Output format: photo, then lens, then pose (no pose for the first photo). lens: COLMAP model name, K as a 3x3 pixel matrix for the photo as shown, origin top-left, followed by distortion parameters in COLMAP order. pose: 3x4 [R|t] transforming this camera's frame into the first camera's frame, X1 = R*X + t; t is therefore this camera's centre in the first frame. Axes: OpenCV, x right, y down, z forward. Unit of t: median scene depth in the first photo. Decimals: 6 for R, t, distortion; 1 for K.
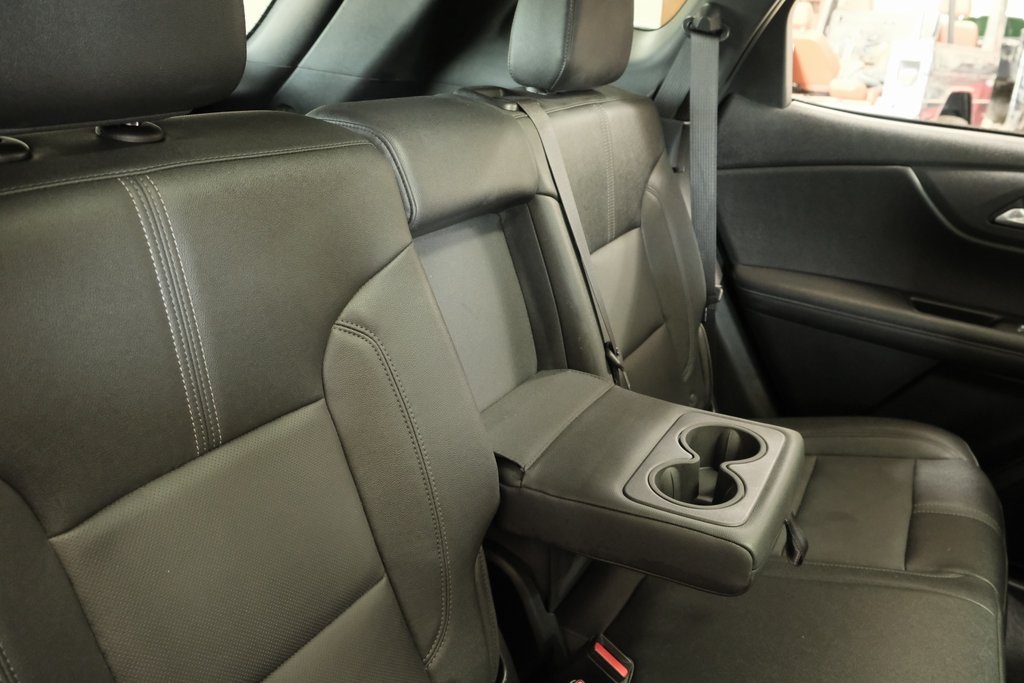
lens RADIAL K [[788.2, 0, 514.6], [0, 788.2, 341.6], [0, 0, 1]] dist [-0.026548, 0.027451]
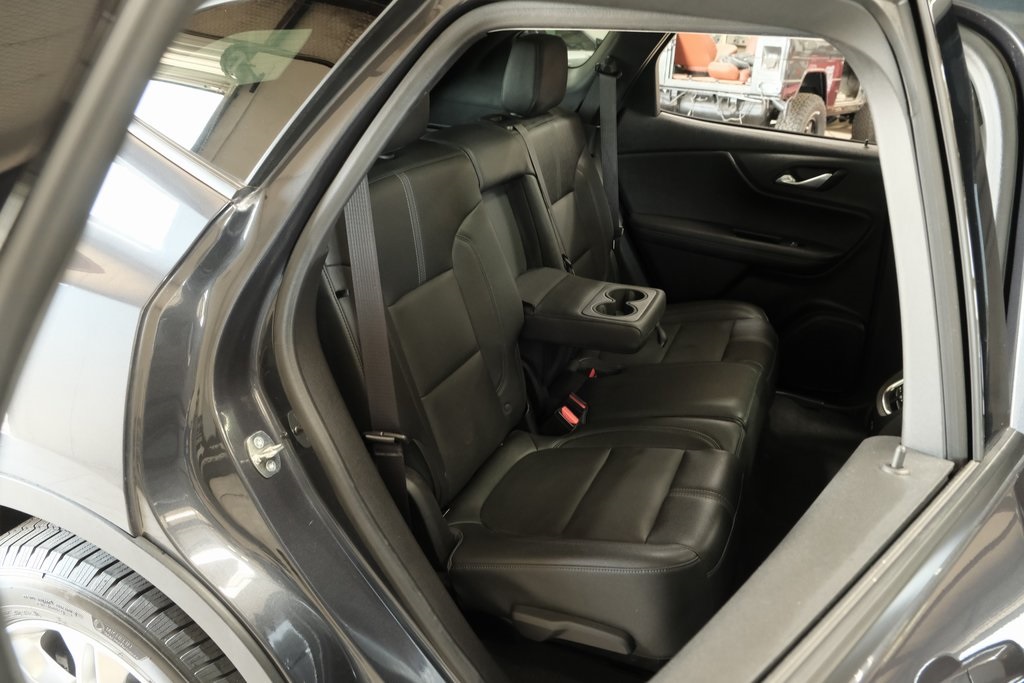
lens RADIAL K [[788.2, 0, 510.3], [0, 788.2, 339.4], [0, 0, 1]] dist [-0.026548, 0.027451]
pose [[0.992783, -0.045761, 0.110847, -0.190845], [0.042106, 0.998497, 0.035097, 0.114630], [-0.112287, -0.030176, 0.993218, -0.717091]]
